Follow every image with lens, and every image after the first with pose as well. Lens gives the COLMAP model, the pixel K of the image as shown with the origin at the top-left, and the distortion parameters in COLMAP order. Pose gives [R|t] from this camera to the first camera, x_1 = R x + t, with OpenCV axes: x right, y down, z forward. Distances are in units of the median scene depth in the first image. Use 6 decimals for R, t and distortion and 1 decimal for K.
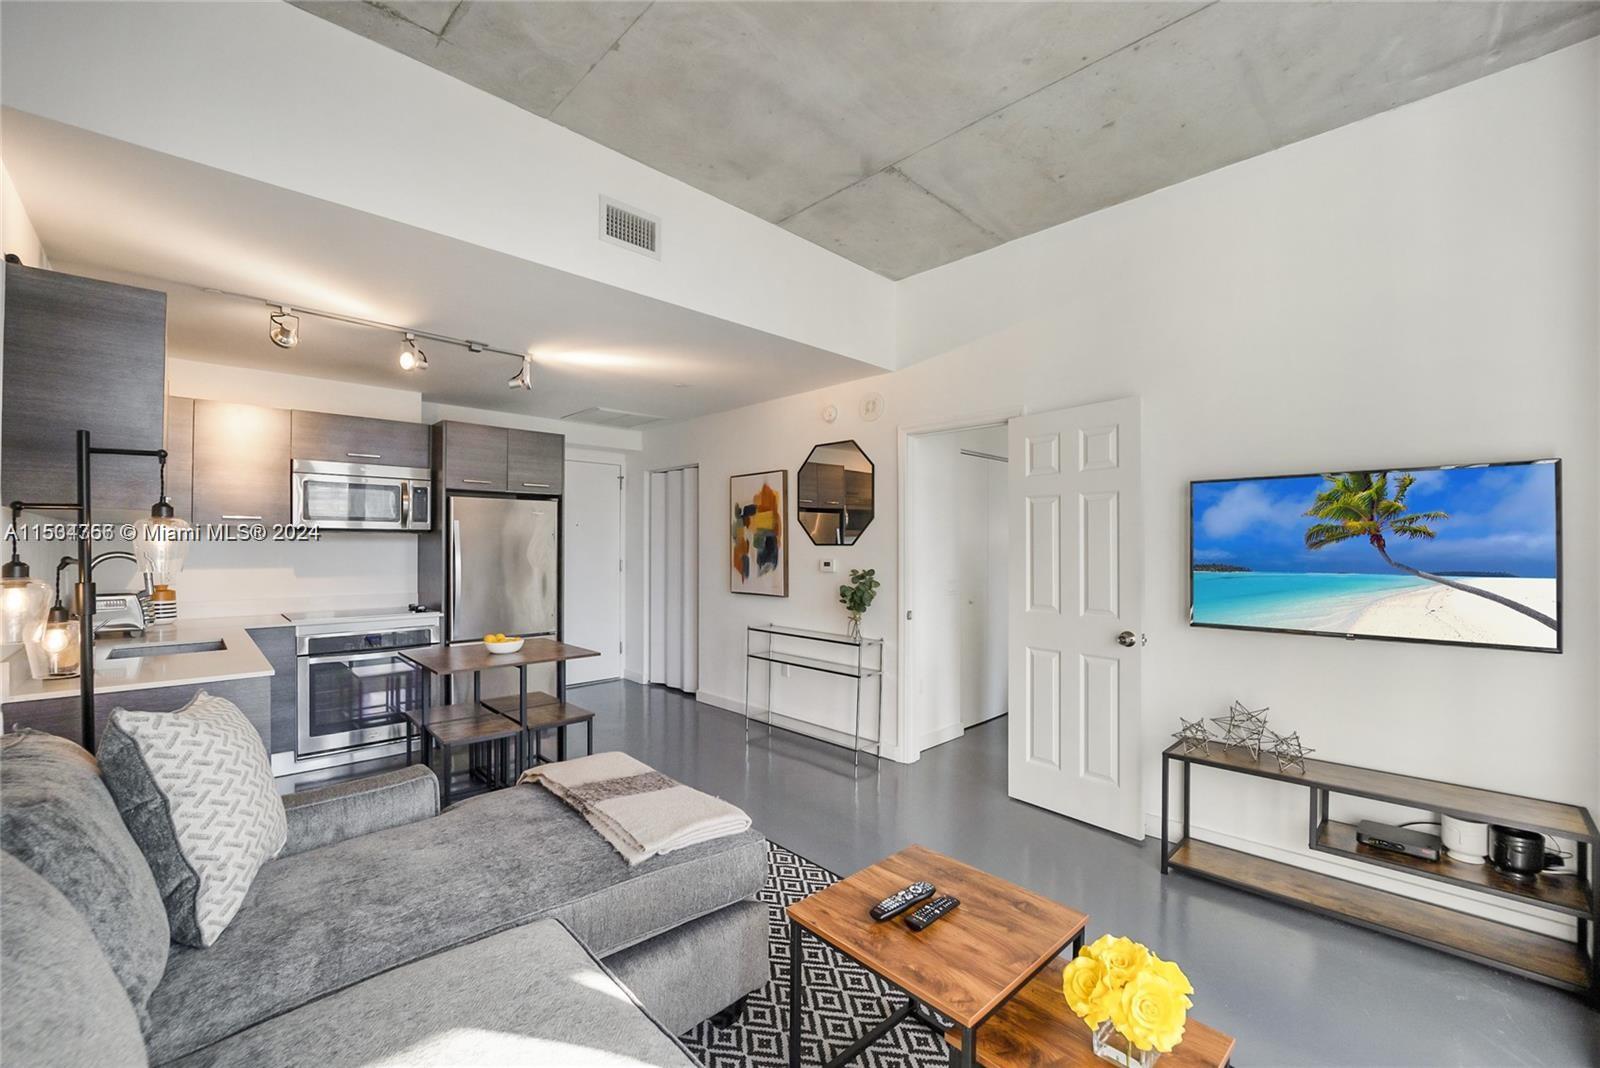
lens RADIAL K [[659.3, 0, 800.0], [0, 659.3, 534.0], [0, 0, 1]] dist [-0.000410, -0.000059]
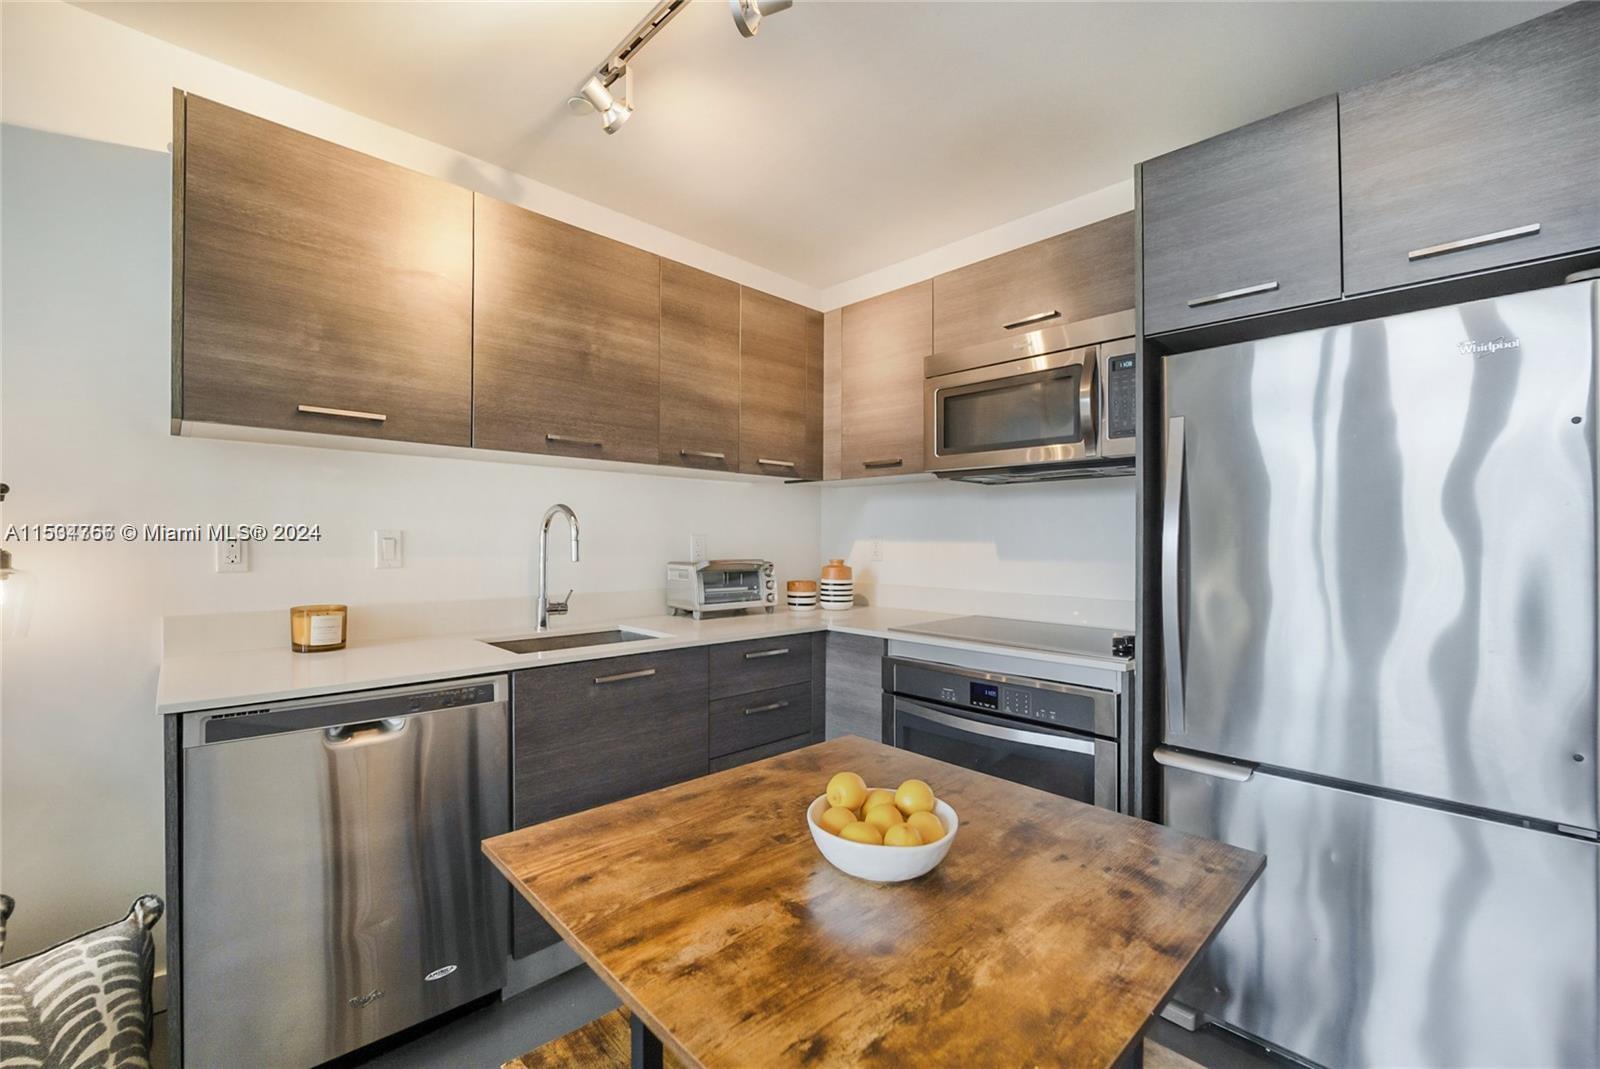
lens RADIAL K [[659.3, 0, 800.0], [0, 659.3, 534.5], [0, 0, 1]] dist [-0.000410, -0.000059]
pose [[-0.008087, -0.011390, -0.999902, -0.160831], [0.009746, 0.999887, -0.011469, 0.048881], [0.999920, -0.009838, -0.007975, 0.827843]]
